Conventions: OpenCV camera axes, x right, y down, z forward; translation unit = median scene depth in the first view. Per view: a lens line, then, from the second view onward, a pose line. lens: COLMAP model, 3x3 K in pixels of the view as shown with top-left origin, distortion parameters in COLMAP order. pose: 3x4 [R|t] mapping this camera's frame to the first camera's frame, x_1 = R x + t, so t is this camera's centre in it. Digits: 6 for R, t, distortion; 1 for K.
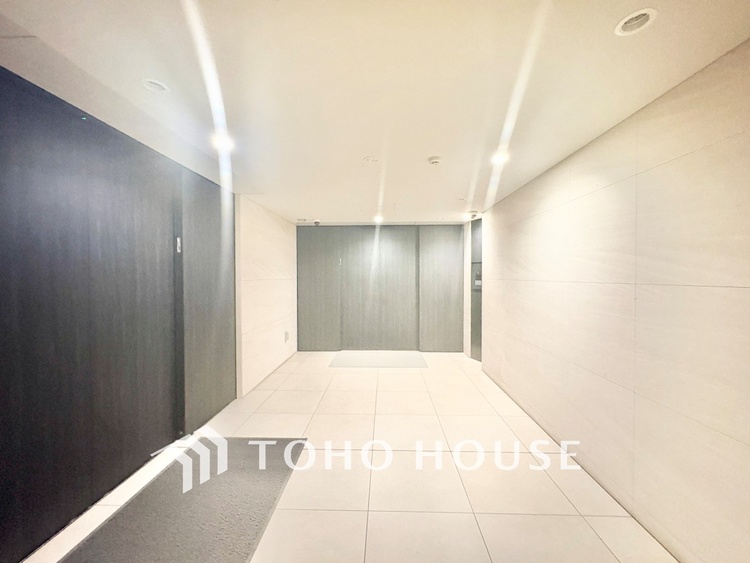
lens RADIAL K [[301.4, 0, 375.4], [0, 301.4, 280.6], [0, 0, 1]] dist [-0.007054, 0.000524]
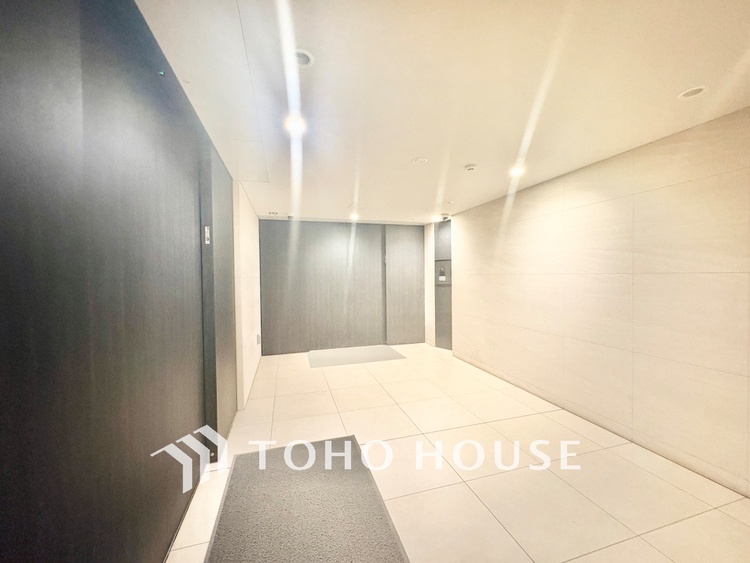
lens RADIAL K [[301.4, 0, 375.8], [0, 301.4, 280.4], [0, 0, 1]] dist [-0.007054, 0.000524]
pose [[0.949503, -0.016244, 0.313337, -0.257080], [0.016067, 0.999866, 0.003147, 0.007760], [-0.313346, 0.002046, 0.949637, 0.022039]]
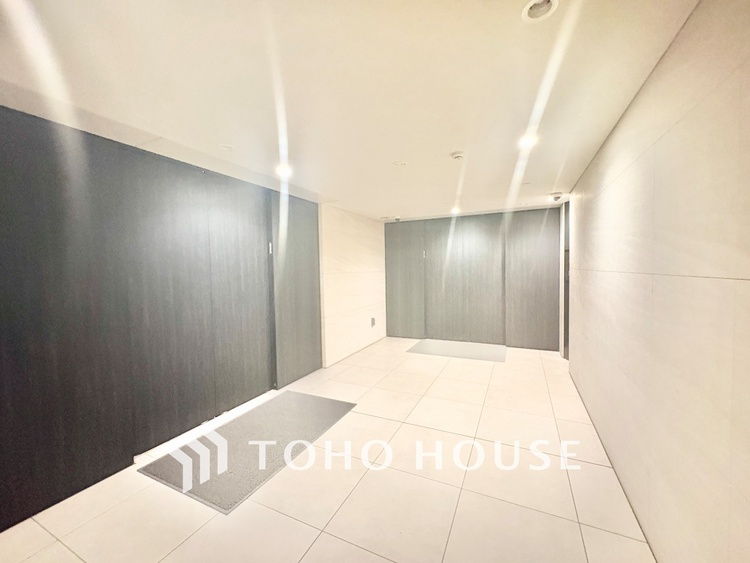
lens RADIAL K [[301.4, 0, 373.3], [0, 301.4, 278.1], [0, 0, 1]] dist [-0.007054, 0.000524]
pose [[0.912119, -0.003274, -0.409914, 0.182262], [0.011394, 0.999784, 0.017368, -0.000084], [0.409768, -0.020512, 0.911959, -0.032918]]
